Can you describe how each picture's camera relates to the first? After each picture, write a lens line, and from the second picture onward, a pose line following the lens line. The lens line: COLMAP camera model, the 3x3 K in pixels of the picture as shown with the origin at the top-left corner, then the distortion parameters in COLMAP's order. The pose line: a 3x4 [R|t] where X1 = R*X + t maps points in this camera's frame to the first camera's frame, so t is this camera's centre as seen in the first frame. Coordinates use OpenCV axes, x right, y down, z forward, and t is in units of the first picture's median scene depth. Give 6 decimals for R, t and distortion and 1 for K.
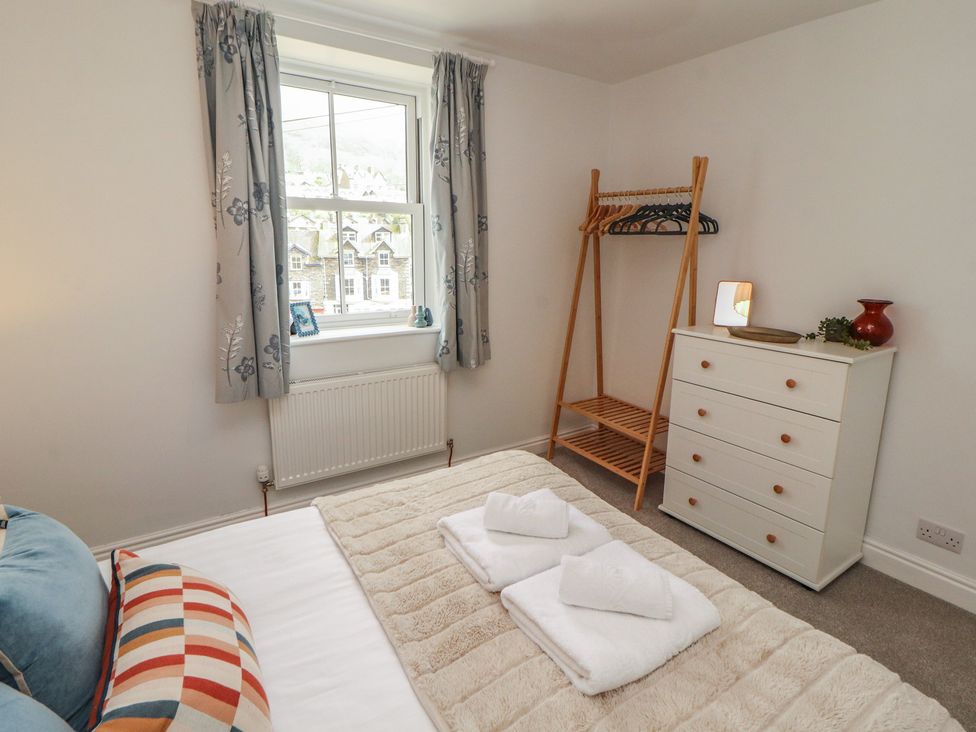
lens RADIAL K [[510.0, 0, 490.6], [0, 510.0, 350.0], [0, 0, 1]] dist [0.004187, -0.013160]
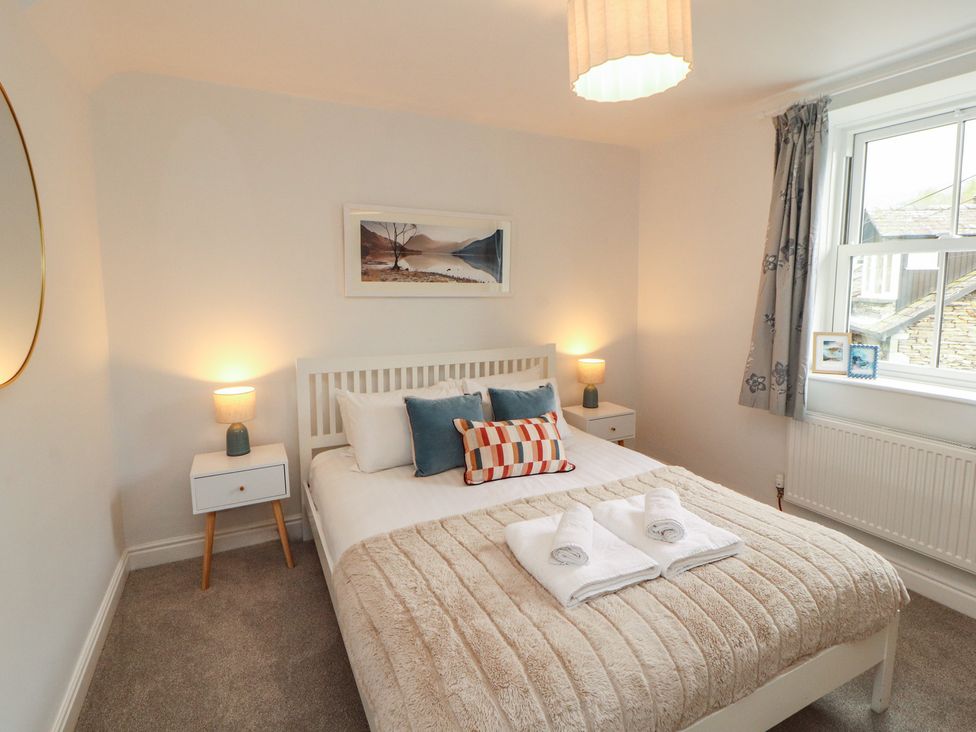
lens RADIAL K [[508.8, 0, 486.2], [0, 508.8, 339.3], [0, 0, 1]] dist [0.003438, -0.015896]
pose [[-0.125378, 0.096231, -0.987431, 0.742398], [-0.198814, 0.972658, 0.120036, -0.079232], [0.971984, 0.211365, -0.102817, 0.388076]]
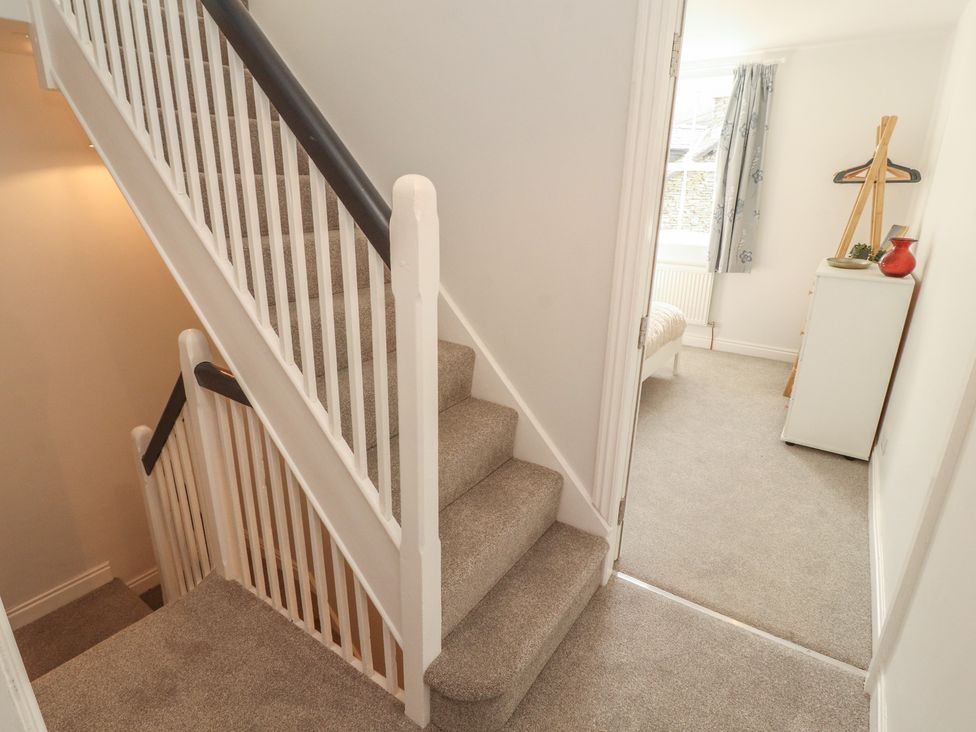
lens RADIAL K [[526.5, 0, 488.0], [0, 526.5, 366.0], [0, 0, 1]] dist [0.000486, -0.015480]
pose [[0.387371, 0.290067, -0.875103, 1.281183], [-0.196446, 0.953385, 0.229056, 0.083091], [0.900751, 0.083180, 0.426296, -0.313313]]
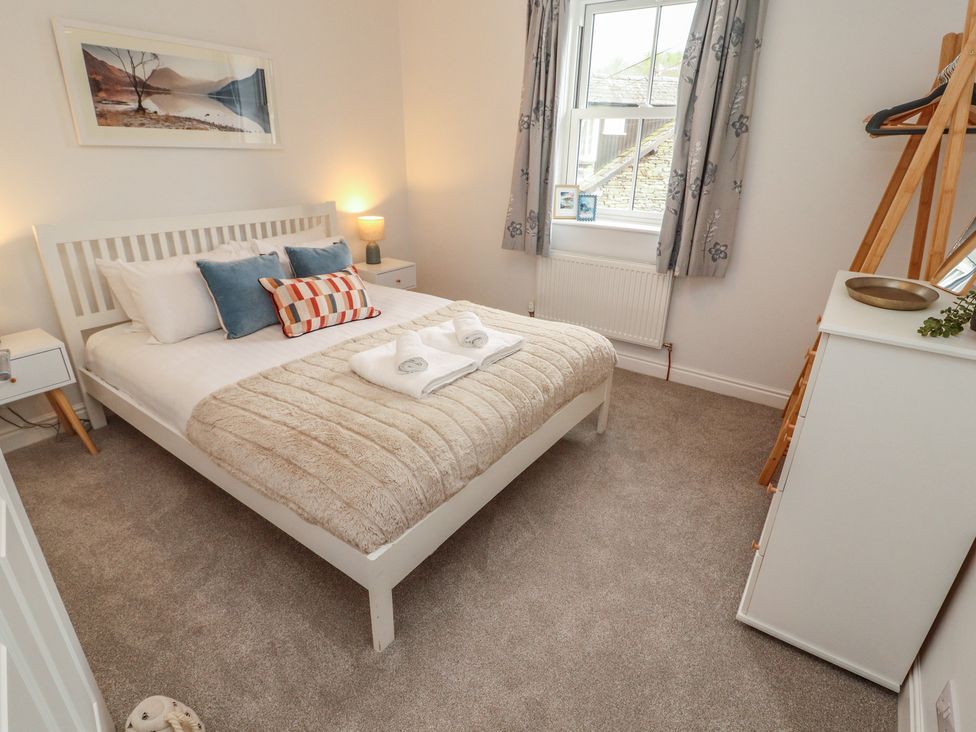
lens RADIAL K [[510.0, 0, 490.6], [0, 510.0, 350.0], [0, 0, 1]] dist [0.004187, -0.013160]
pose [[0.356629, 0.347209, -0.867330, 0.840357], [-0.207530, 0.934622, 0.288814, -0.048569], [0.910905, 0.076998, 0.405369, 0.286092]]
